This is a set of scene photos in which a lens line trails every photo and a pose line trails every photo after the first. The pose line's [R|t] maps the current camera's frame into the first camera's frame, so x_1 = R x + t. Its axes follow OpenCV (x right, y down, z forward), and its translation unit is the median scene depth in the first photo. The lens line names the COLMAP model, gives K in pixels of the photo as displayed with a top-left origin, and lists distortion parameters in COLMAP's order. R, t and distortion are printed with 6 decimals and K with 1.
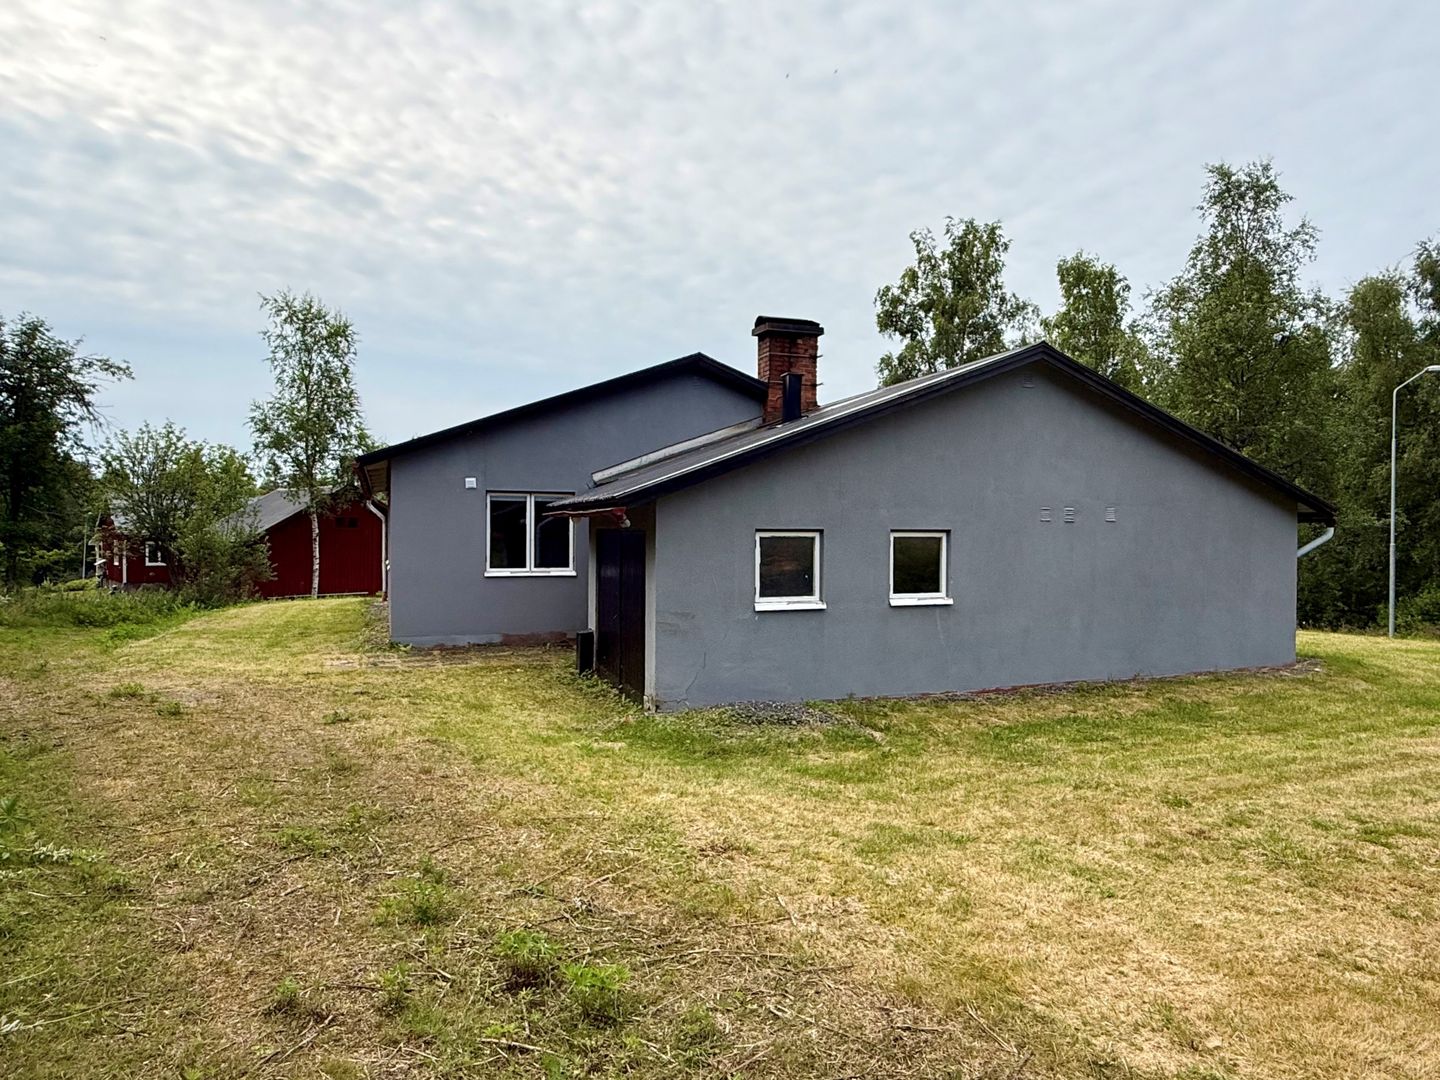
lens RADIAL K [[855.2, 0, 716.7], [0, 855.2, 545.7], [0, 0, 1]] dist [0.000829, 0.002361]
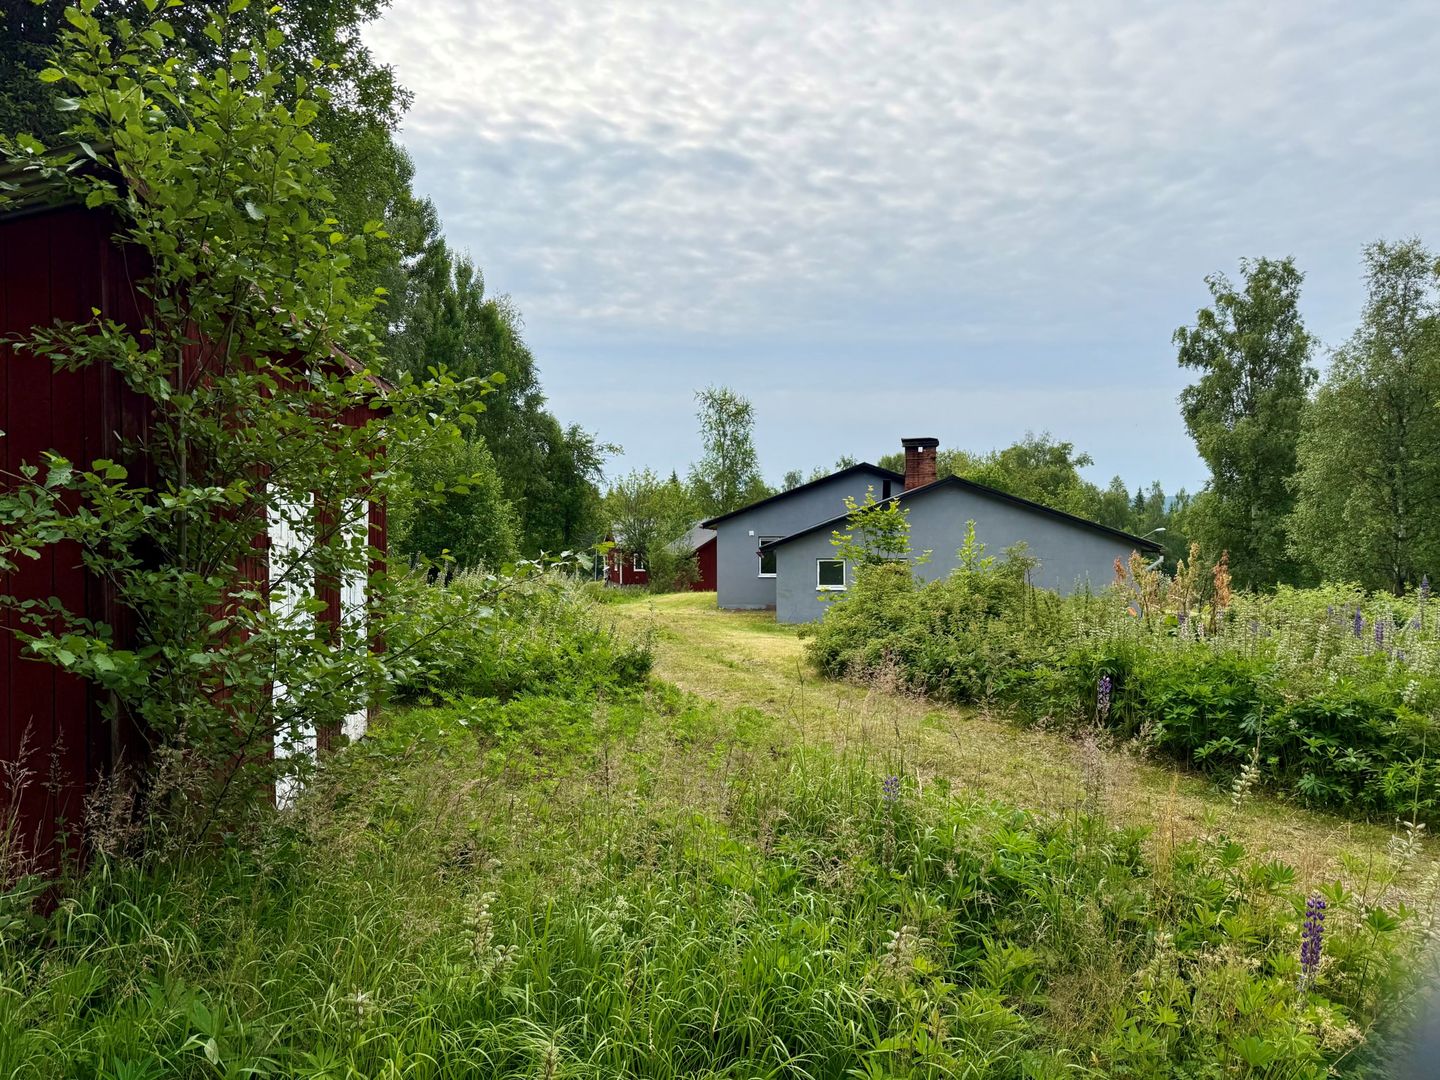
lens RADIAL K [[1002.5, 0, 720.8], [0, 1002.5, 542.0], [0, 0, 1]] dist [0.040477, -0.046458]
pose [[0.873451, -0.005112, -0.486885, 0.346233], [0.000168, 0.999948, -0.010197, -0.010408], [0.486912, 0.008825, 0.873407, -0.488604]]
